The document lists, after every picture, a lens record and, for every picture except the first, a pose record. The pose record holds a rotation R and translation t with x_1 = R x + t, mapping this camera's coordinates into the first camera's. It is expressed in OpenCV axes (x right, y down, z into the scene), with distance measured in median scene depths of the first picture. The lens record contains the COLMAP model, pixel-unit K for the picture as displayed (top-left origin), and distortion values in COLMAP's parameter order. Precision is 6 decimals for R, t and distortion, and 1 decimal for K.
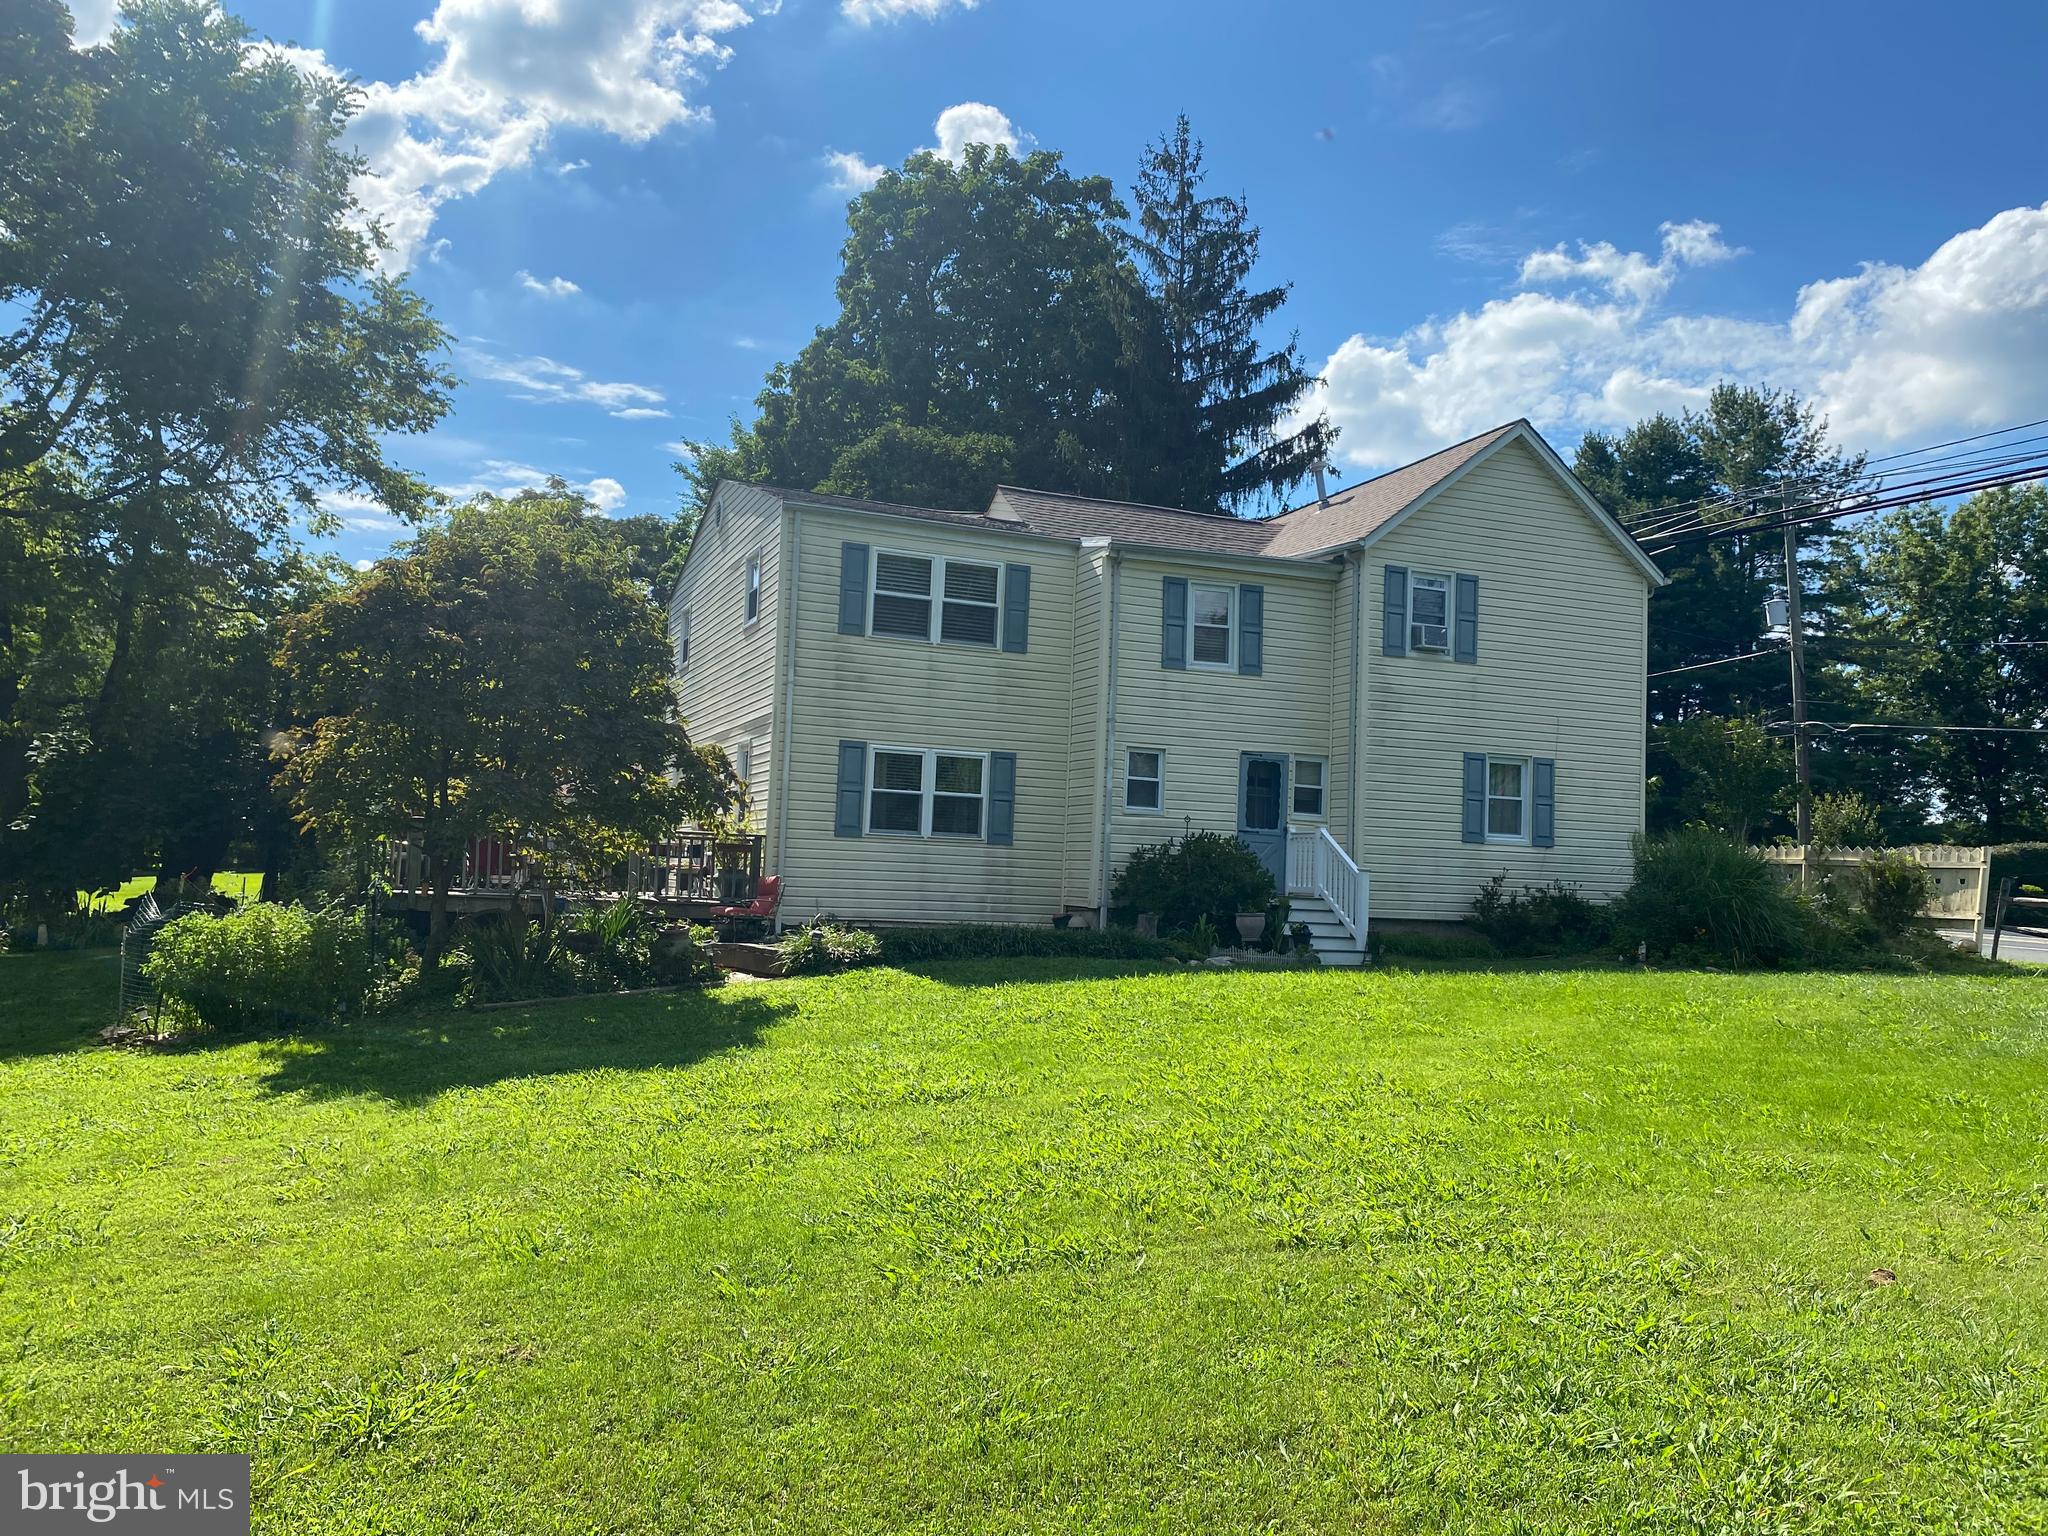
lens RADIAL K [[1543.0, 0, 1024.0], [0, 1543.0, 768.0], [0, 0, 1]] dist [0.005974, -0.002425]
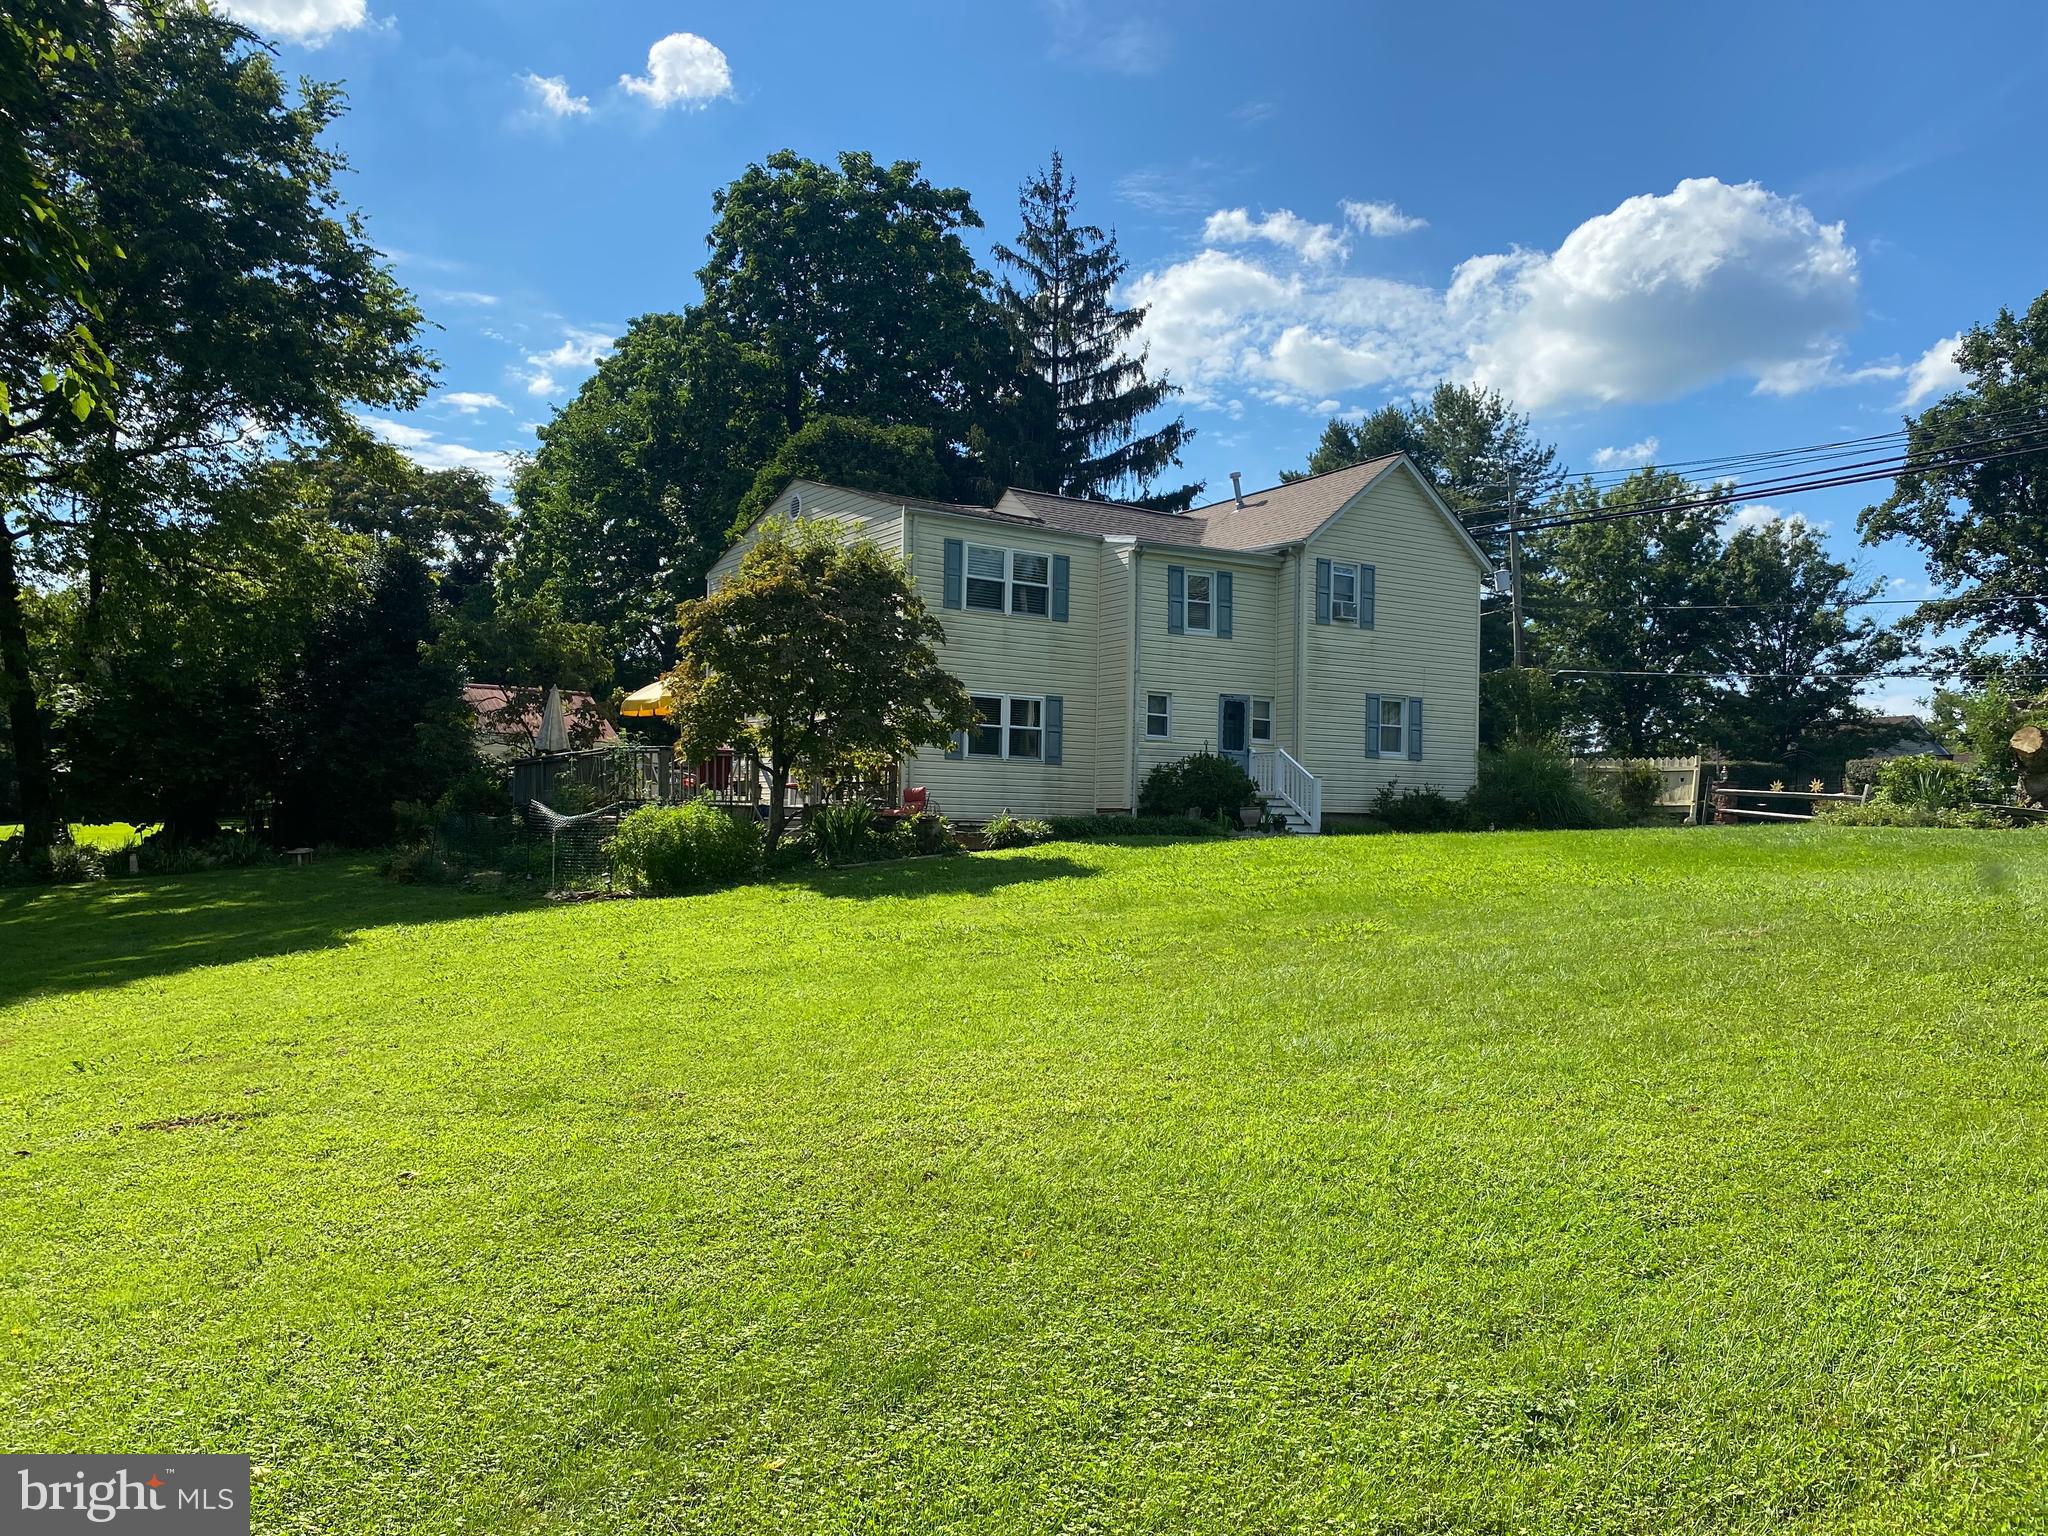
lens RADIAL K [[1554.6, 0, 1012.6], [0, 1554.6, 812.1], [0, 0, 1]] dist [0.003814, -0.003129]
pose [[0.979346, -0.021388, 0.201057, -0.297022], [0.008702, 0.997927, 0.063768, 0.004167], [-0.202004, -0.060701, 0.977502, -0.299574]]
